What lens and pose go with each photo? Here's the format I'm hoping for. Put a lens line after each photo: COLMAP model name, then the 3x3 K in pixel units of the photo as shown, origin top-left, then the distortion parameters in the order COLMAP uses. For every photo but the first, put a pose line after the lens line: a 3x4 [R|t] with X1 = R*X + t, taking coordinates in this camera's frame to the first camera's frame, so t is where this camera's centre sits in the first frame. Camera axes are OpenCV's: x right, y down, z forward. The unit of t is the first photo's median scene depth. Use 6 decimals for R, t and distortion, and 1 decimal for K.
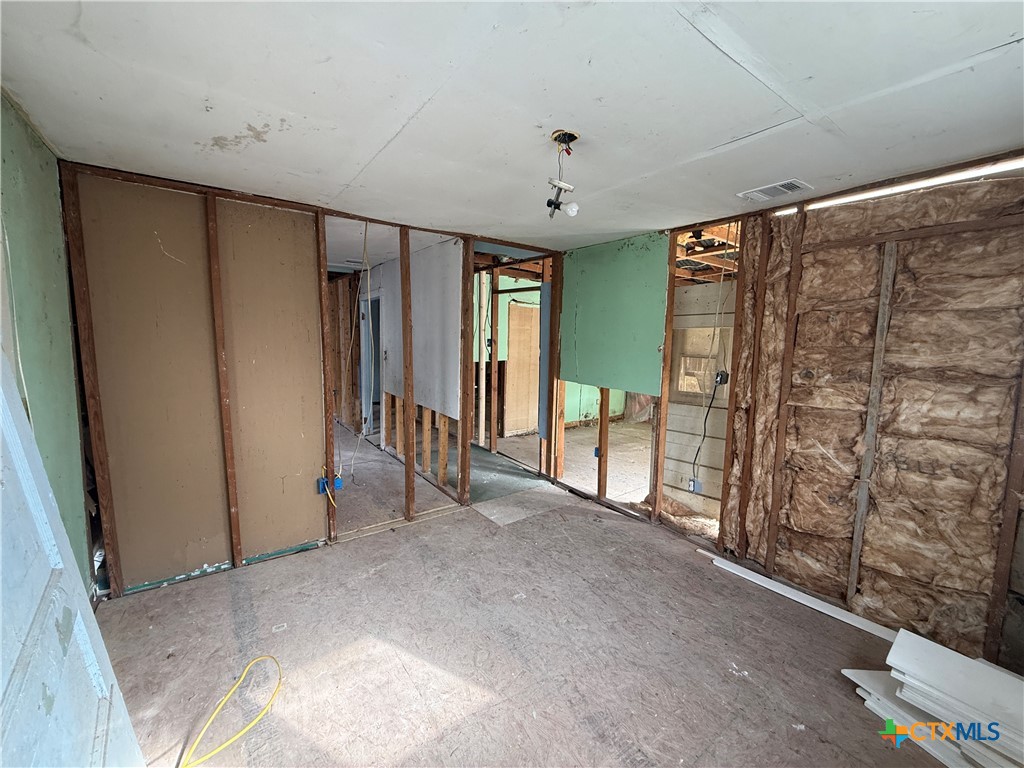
lens RADIAL K [[407.5, 0, 512.0], [0, 407.5, 384.0], [0, 0, 1]] dist [-0.000092, -0.000023]
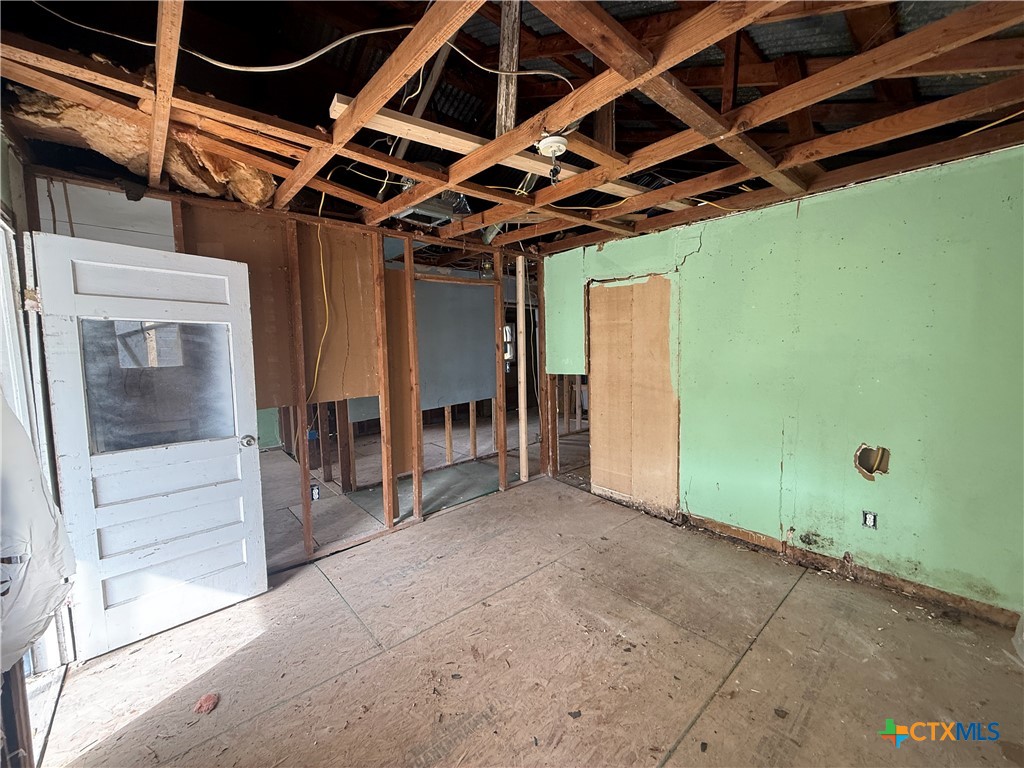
lens RADIAL K [[407.5, 0, 512.0], [0, 407.5, 384.0], [0, 0, 1]] dist [-0.000092, -0.000023]
pose [[0.078426, 0.069598, -0.994488, 0.577769], [-0.097320, 0.993330, 0.061842, -0.065868], [0.992158, 0.091933, 0.084676, 0.759512]]
